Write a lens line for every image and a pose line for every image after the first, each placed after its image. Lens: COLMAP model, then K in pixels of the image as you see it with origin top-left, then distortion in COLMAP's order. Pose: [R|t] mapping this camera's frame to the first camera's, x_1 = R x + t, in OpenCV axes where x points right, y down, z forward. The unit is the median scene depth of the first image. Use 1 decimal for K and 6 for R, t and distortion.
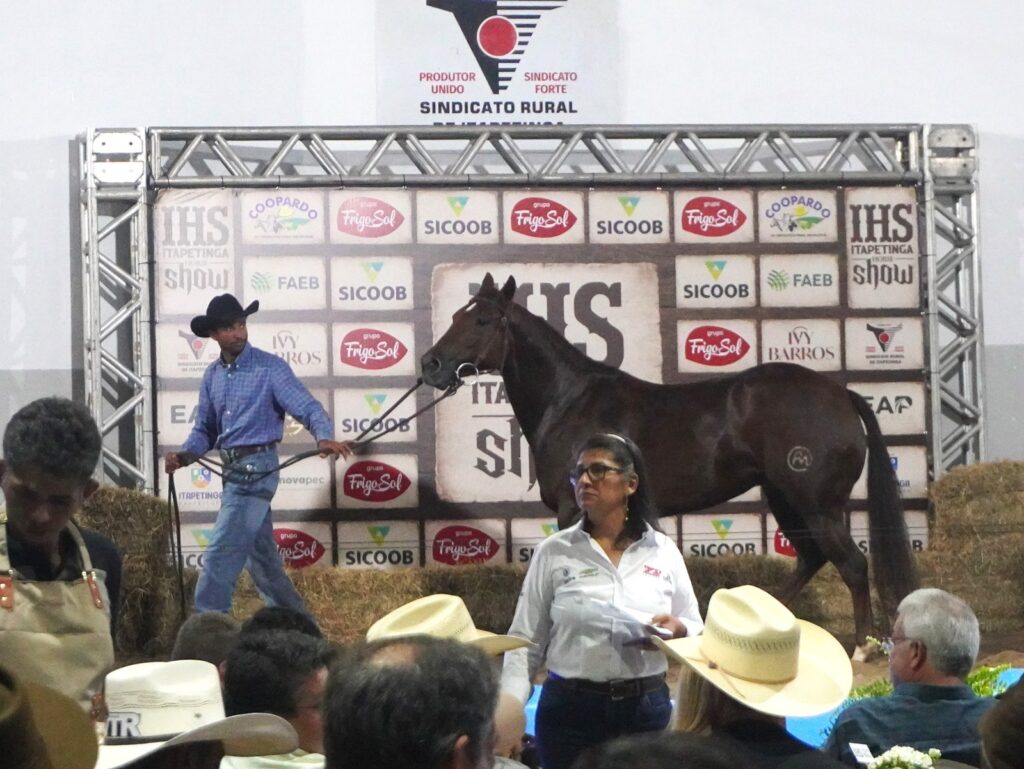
lens RADIAL K [[1658.9, 0, 512.7], [0, 1658.9, 518.3], [0, 0, 1]] dist [0.007512, -0.049523]
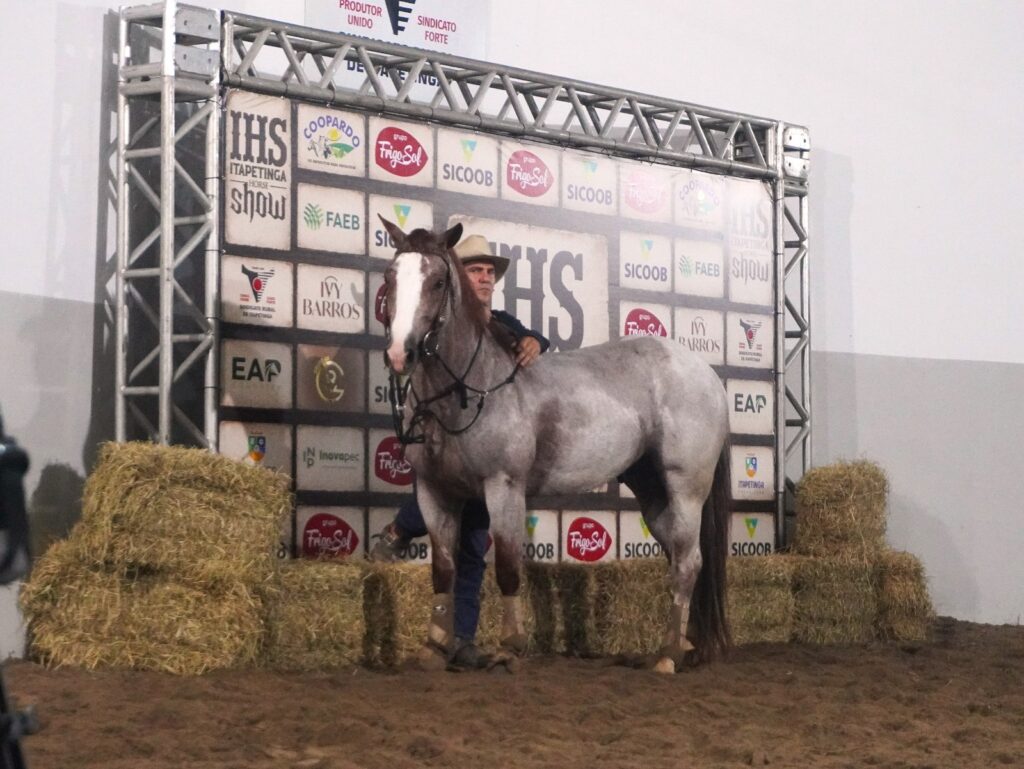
lens RADIAL K [[3143.0, 0, 512.0], [0, 3143.0, 384.5], [0, 0, 1]] dist [0.022245, 0.536973]
pose [[0.653696, 0.058080, 0.754525, -1.259088], [-0.027192, 0.998209, -0.053279, 0.022610], [-0.756269, 0.014312, 0.654104, -0.099921]]
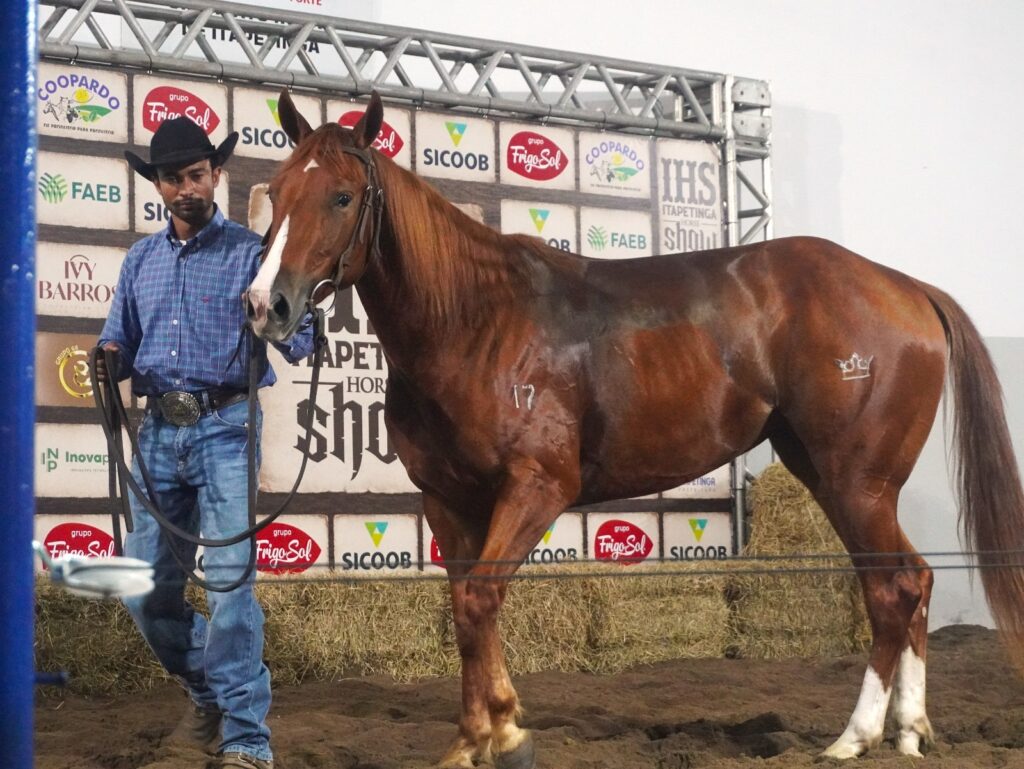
lens RADIAL K [[2640.7, 0, 512.0], [0, 2640.7, 384.5], [0, 0, 1]] dist [0.038076, 0.037614]
pose [[0.804200, 0.044130, 0.592718, -0.673782], [-0.010828, 0.998162, -0.059626, 0.012440], [-0.594259, 0.041533, 0.803200, -0.056739]]
